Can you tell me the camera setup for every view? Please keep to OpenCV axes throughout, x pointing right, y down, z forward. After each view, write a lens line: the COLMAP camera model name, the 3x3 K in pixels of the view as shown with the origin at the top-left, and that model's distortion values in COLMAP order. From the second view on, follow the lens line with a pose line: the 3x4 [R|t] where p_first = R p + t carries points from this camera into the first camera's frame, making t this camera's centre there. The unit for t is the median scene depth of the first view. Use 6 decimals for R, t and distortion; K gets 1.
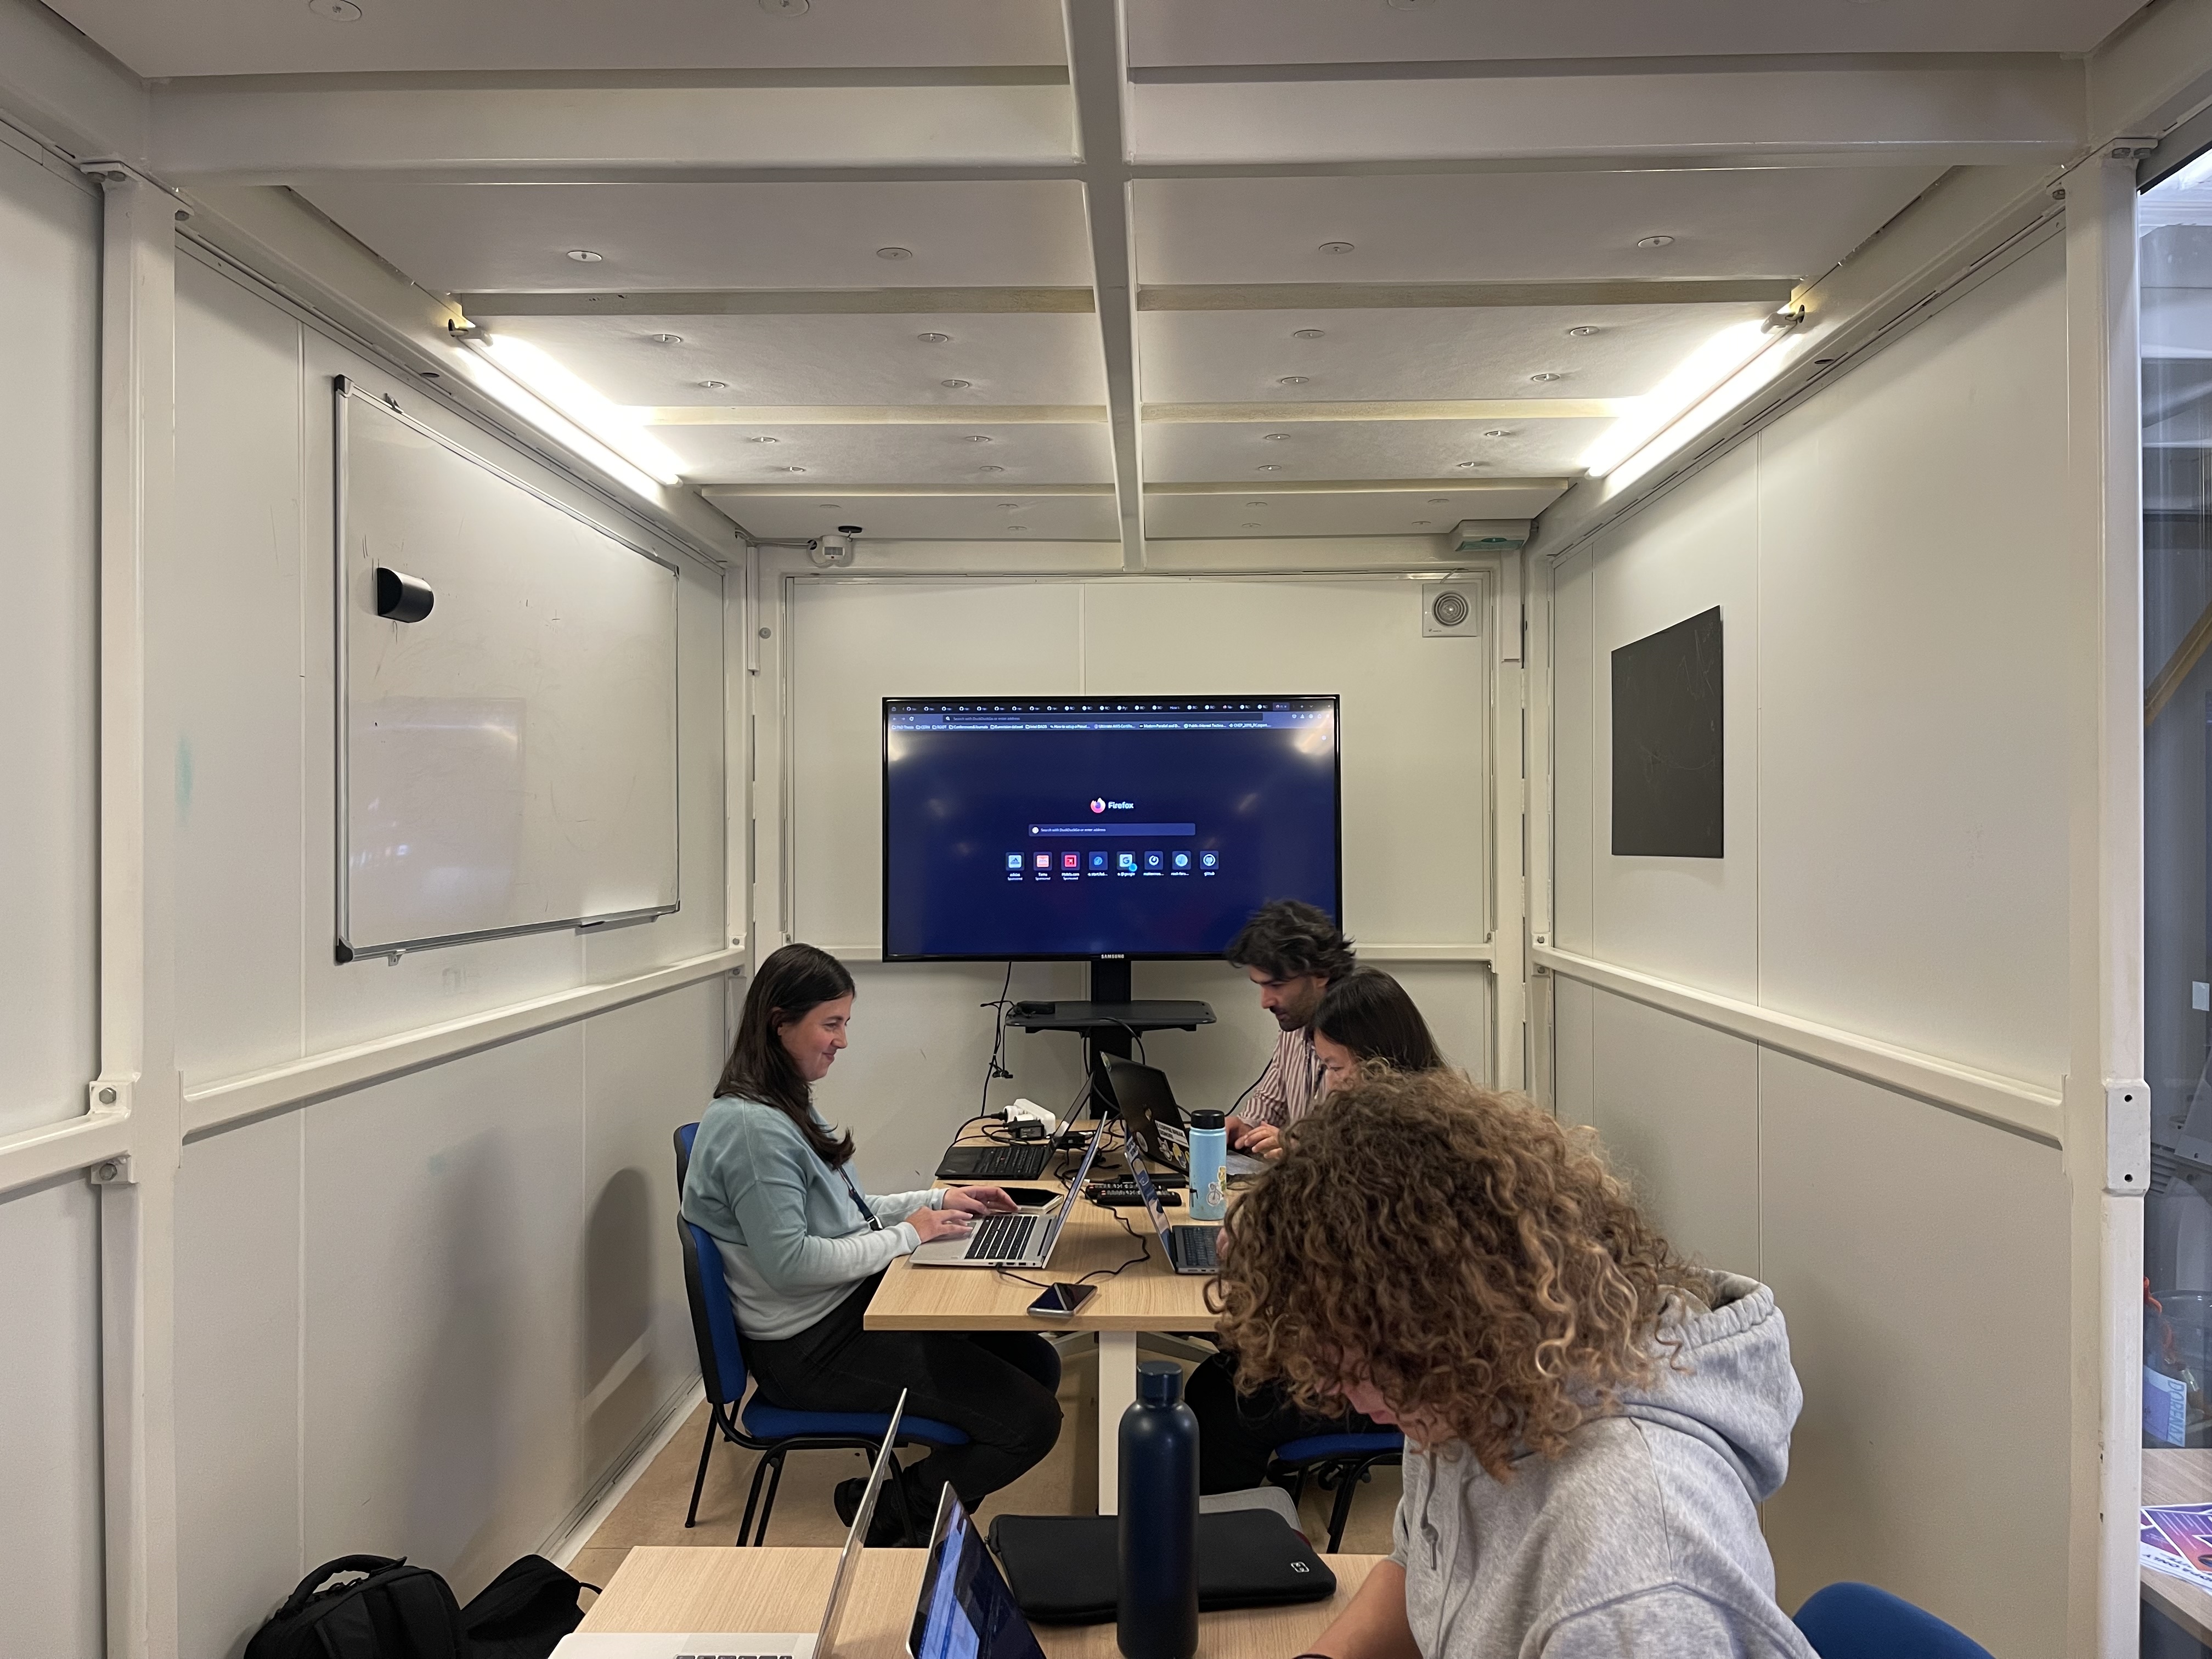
lens RADIAL K [[1710.1, 0, 1106.0], [0, 1710.1, 829.5], [0, 0, 1]] dist [0.044367, -0.087772]
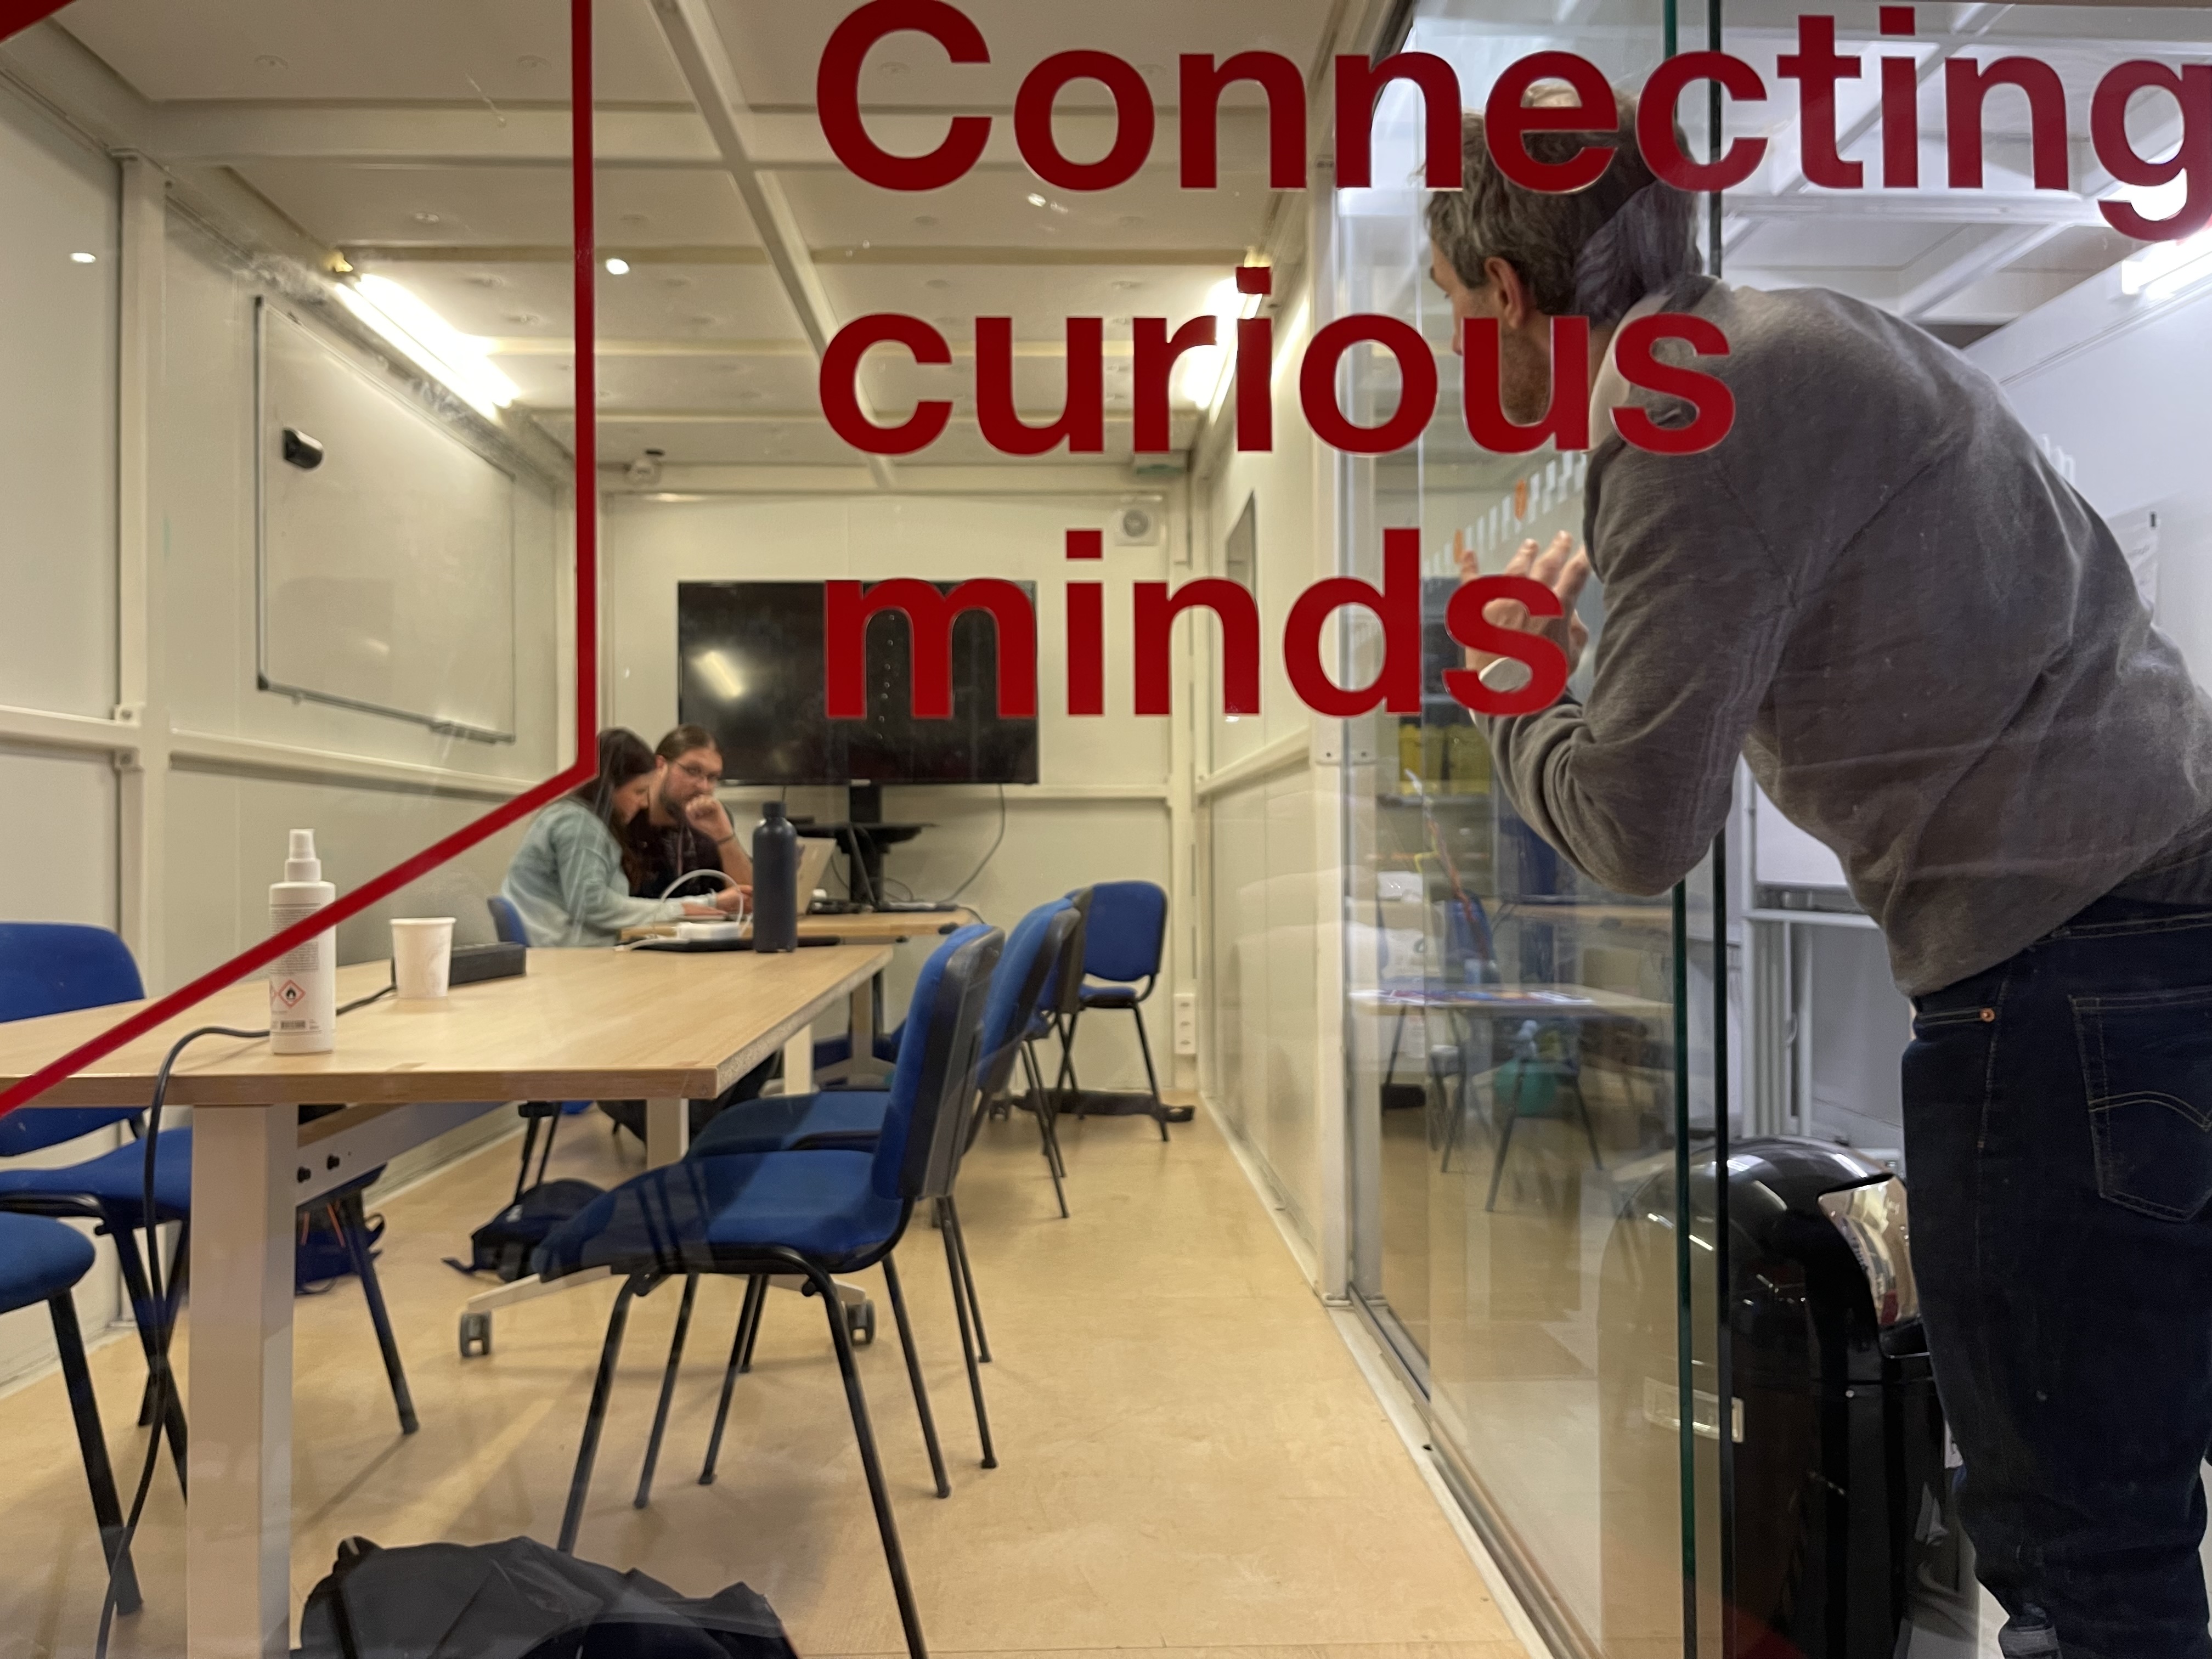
lens RADIAL K [[1710.1, 0, 1106.0], [0, 1710.1, 829.5], [0, 0, 1]] dist [0.044367, -0.087772]
pose [[0.998070, -0.006628, 0.061740, 0.175944], [0.007201, 0.999933, -0.009055, 0.198730], [-0.061676, 0.009482, 0.998051, -0.485273]]
